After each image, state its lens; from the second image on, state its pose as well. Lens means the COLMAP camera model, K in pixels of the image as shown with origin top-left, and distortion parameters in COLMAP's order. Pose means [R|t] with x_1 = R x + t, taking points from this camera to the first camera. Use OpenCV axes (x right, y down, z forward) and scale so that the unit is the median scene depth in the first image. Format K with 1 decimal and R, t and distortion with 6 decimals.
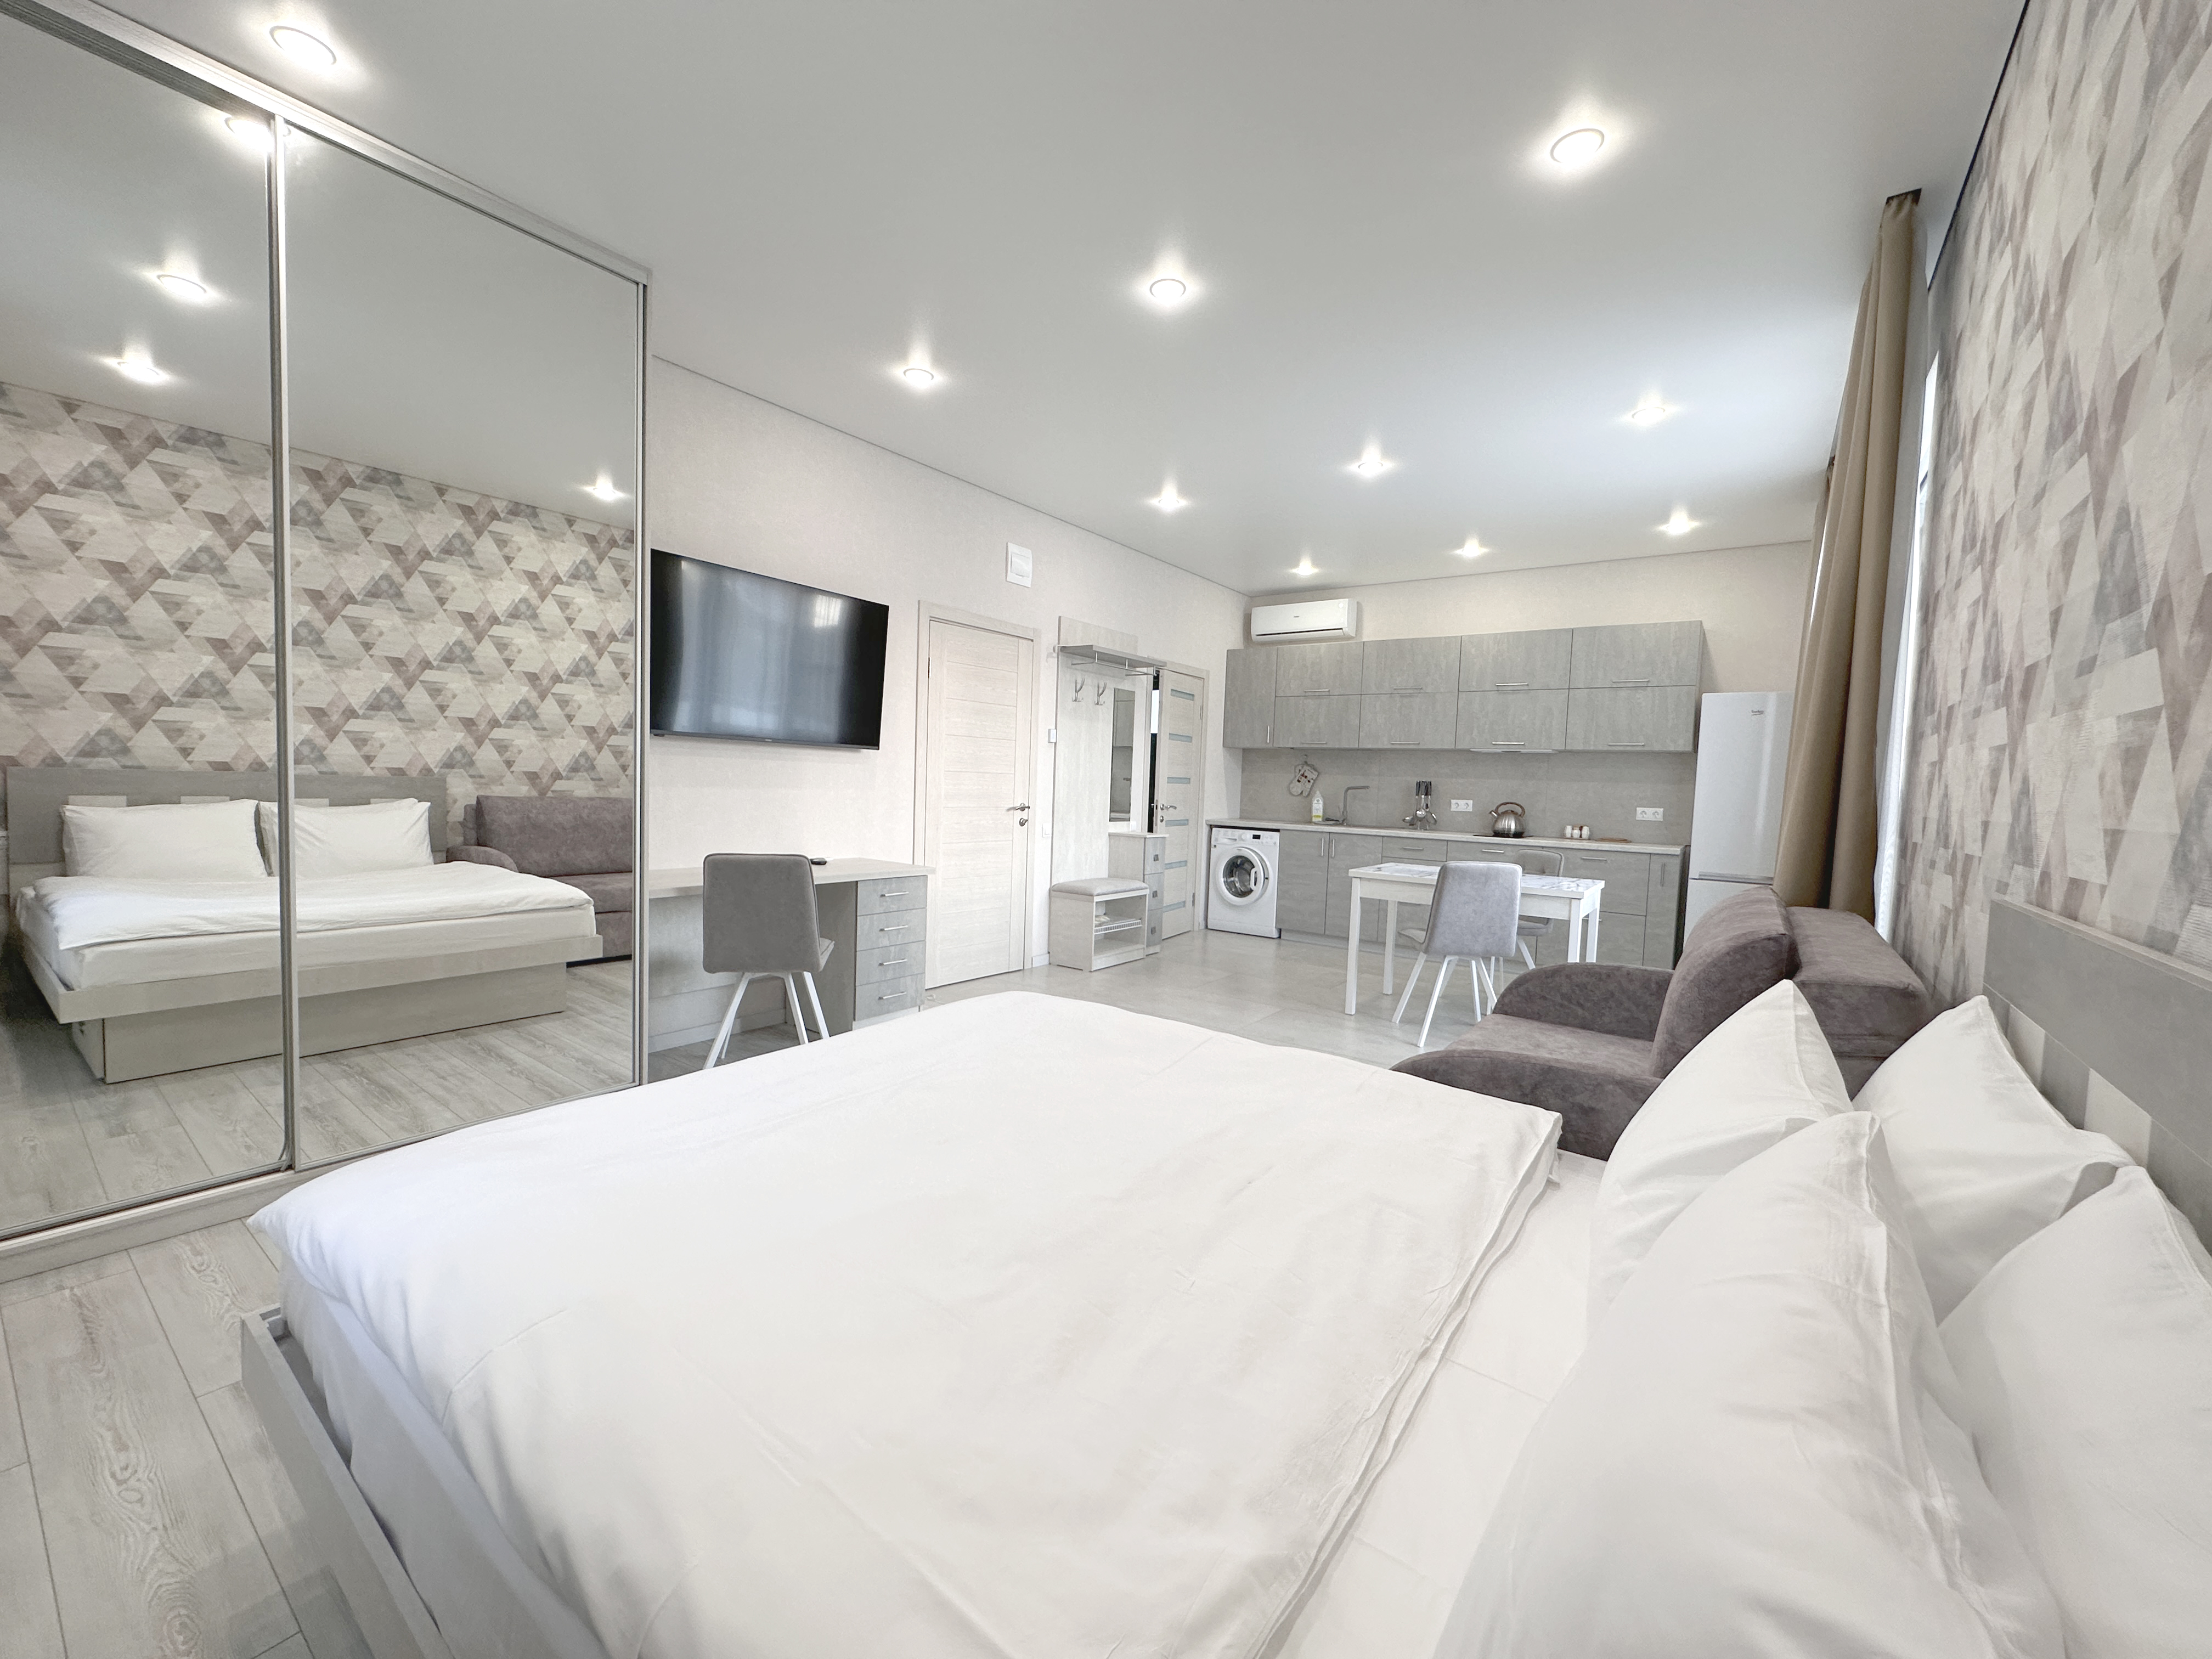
lens RADIAL K [[882.0, 0, 1102.0], [0, 882.0, 829.8], [0, 0, 1]] dist [-0.002190, -0.000214]
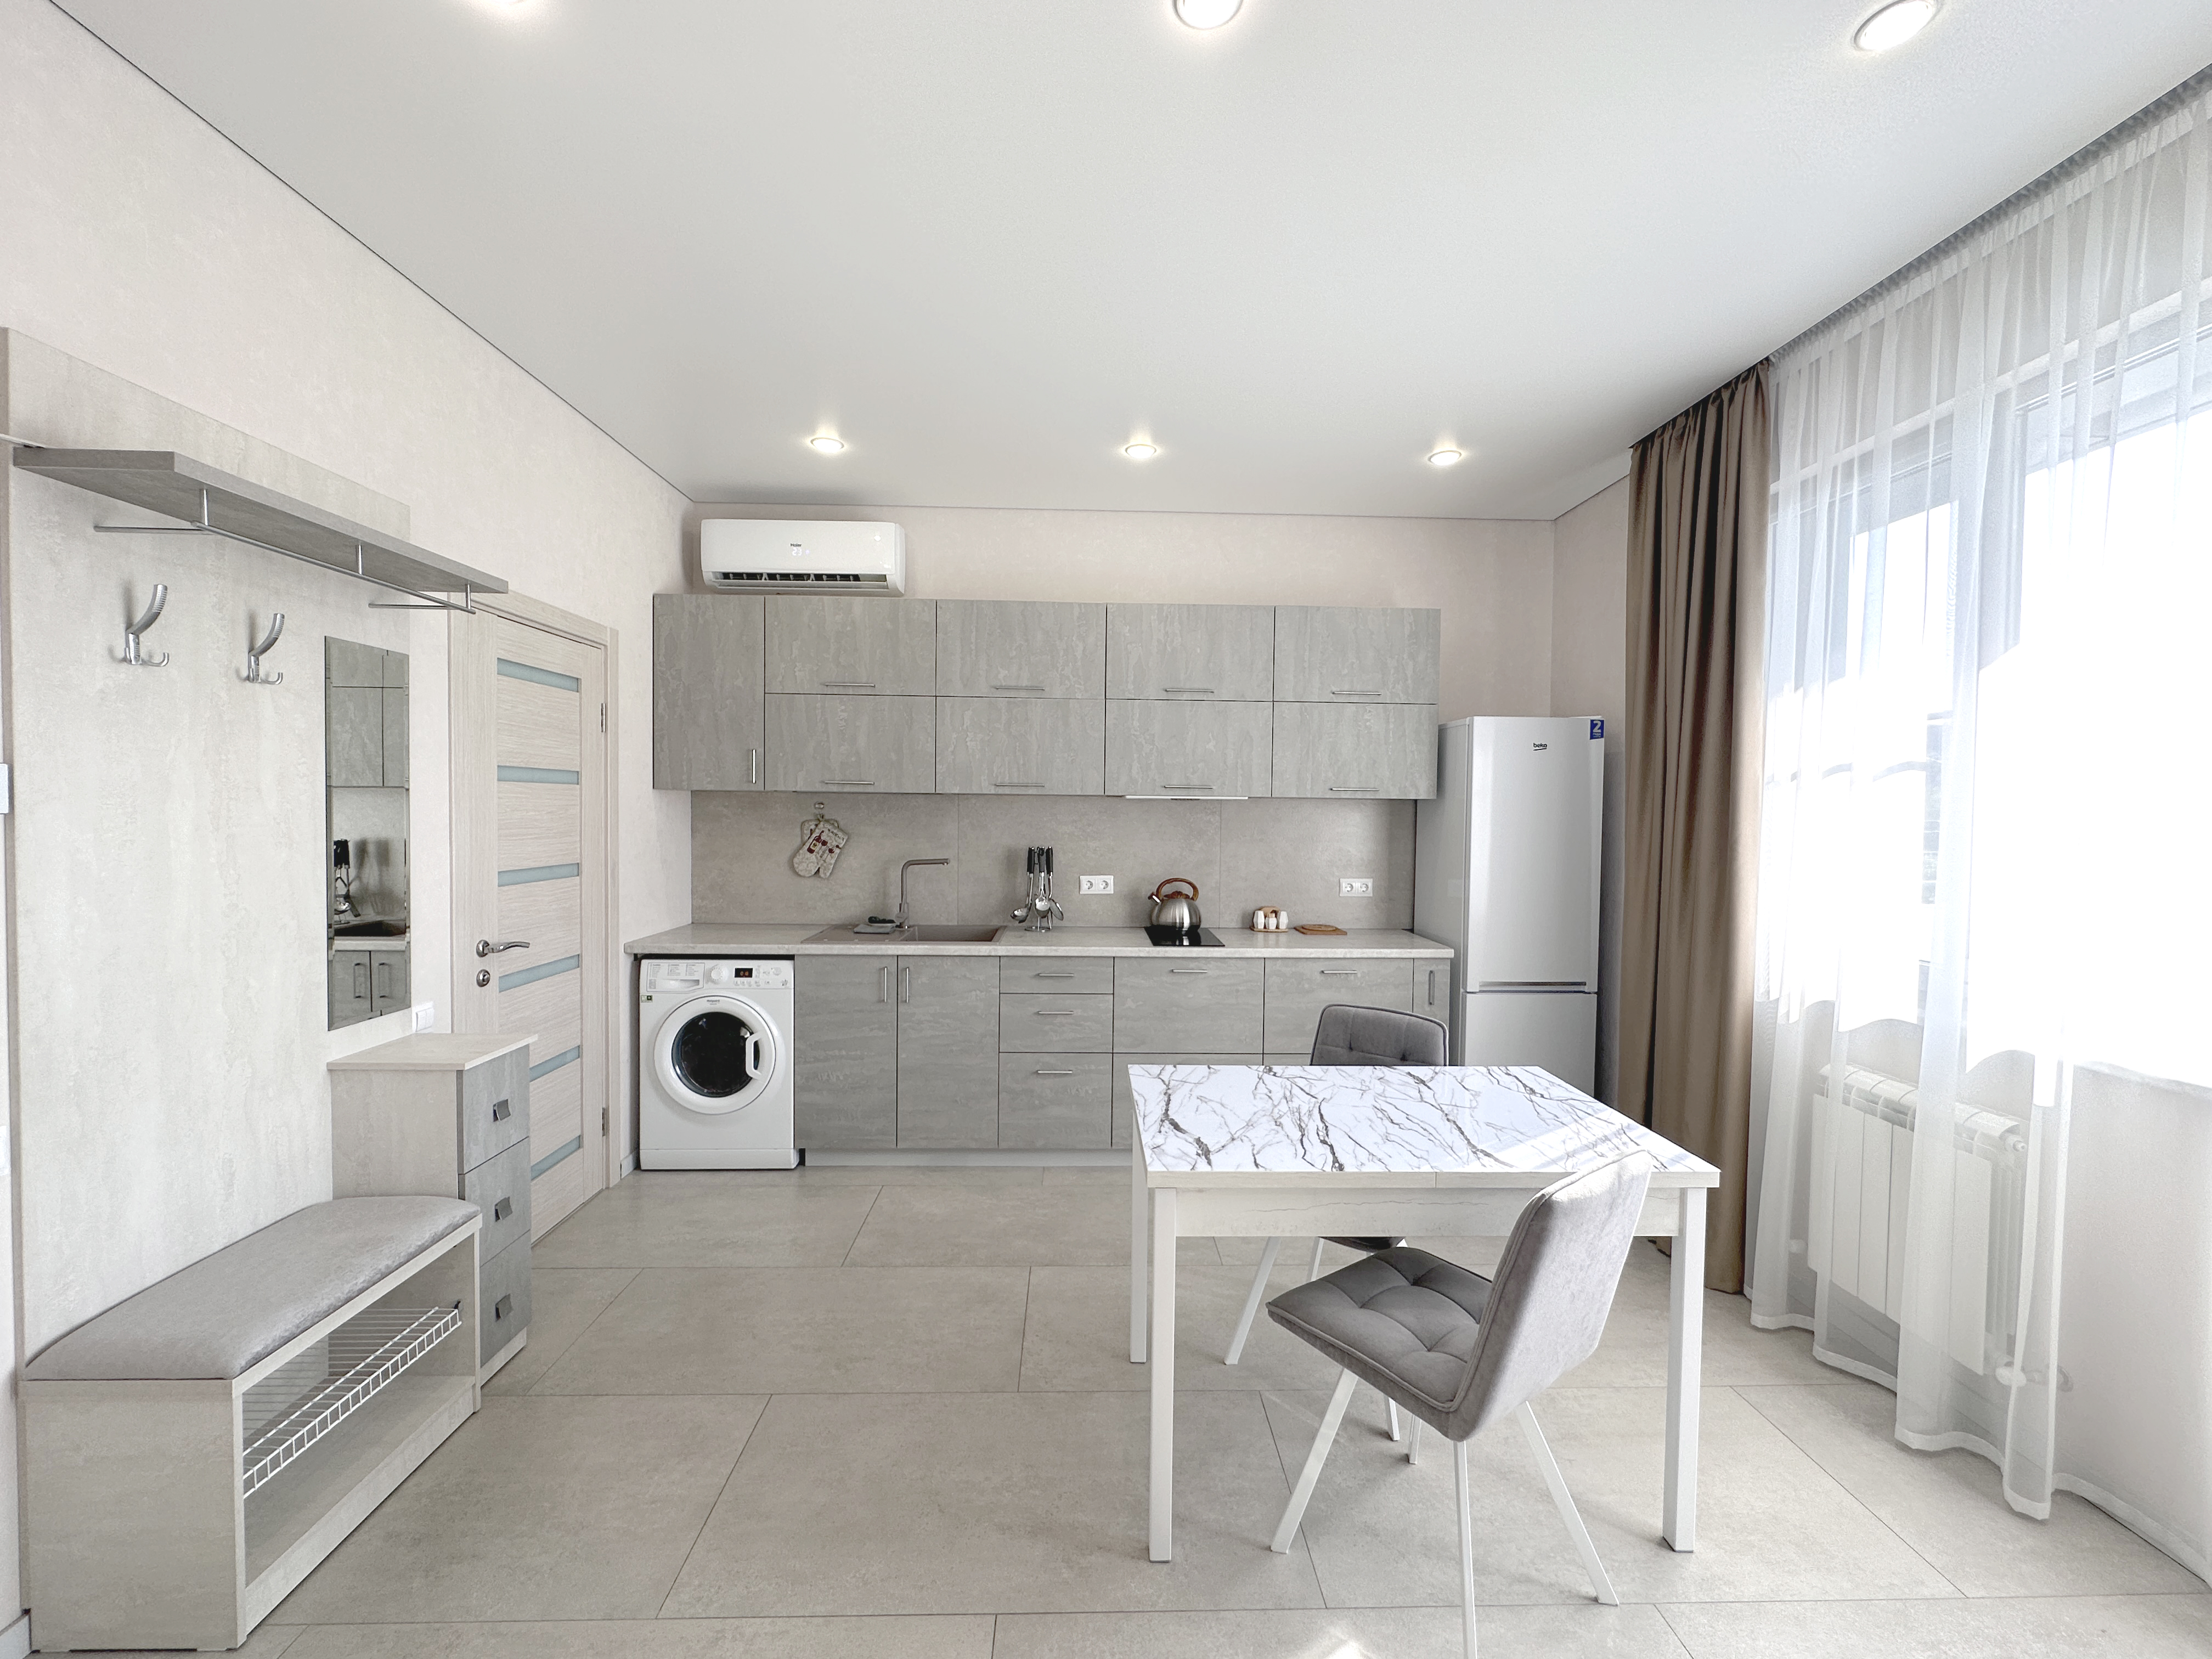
lens RADIAL K [[882.0, 0, 1102.0], [0, 882.0, 829.8], [0, 0, 1]] dist [-0.002190, -0.000214]
pose [[0.790393, -0.041455, 0.611196, 0.038761], [0.050714, 0.998711, 0.002156, -0.070591], [-0.610497, 0.029292, 0.791477, 0.538795]]
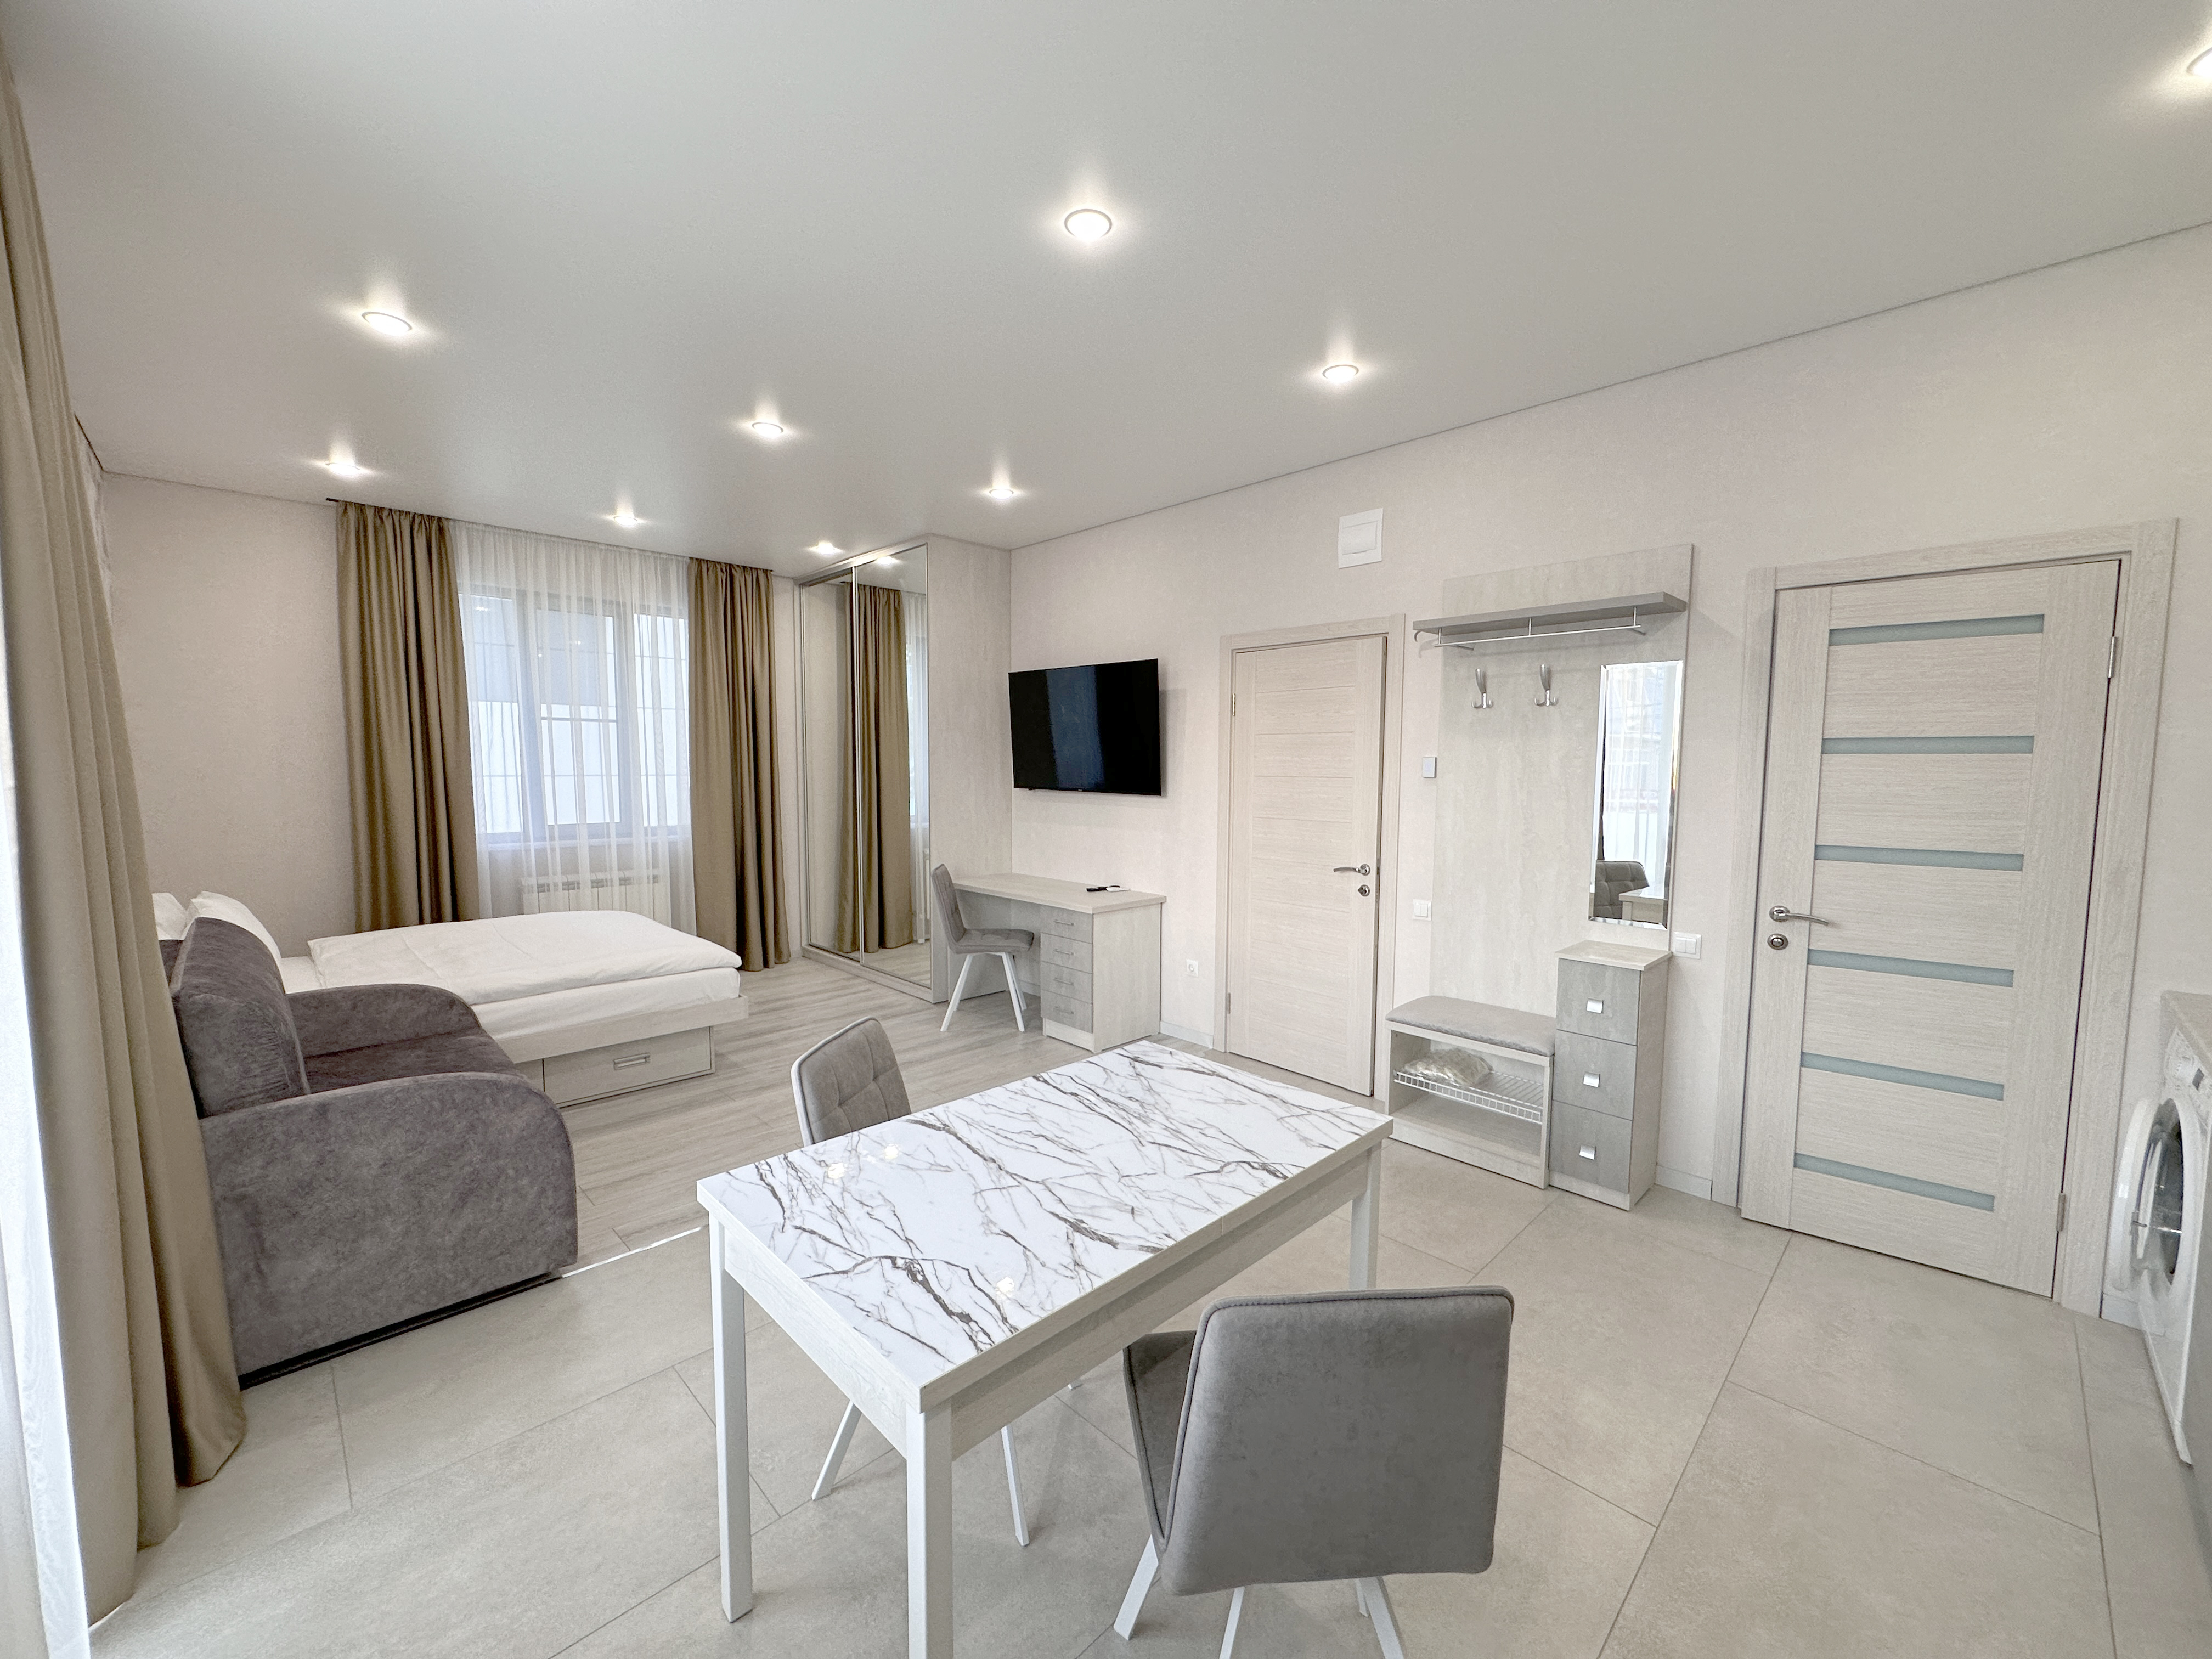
lens RADIAL K [[882.0, 0, 1102.0], [0, 882.0, 829.8], [0, 0, 1]] dist [-0.002190, -0.000214]
pose [[-0.162826, 0.038269, -0.985912, 0.565398], [-0.067845, 0.996448, 0.049883, -0.068714], [0.984319, 0.075012, -0.159651, 0.779770]]
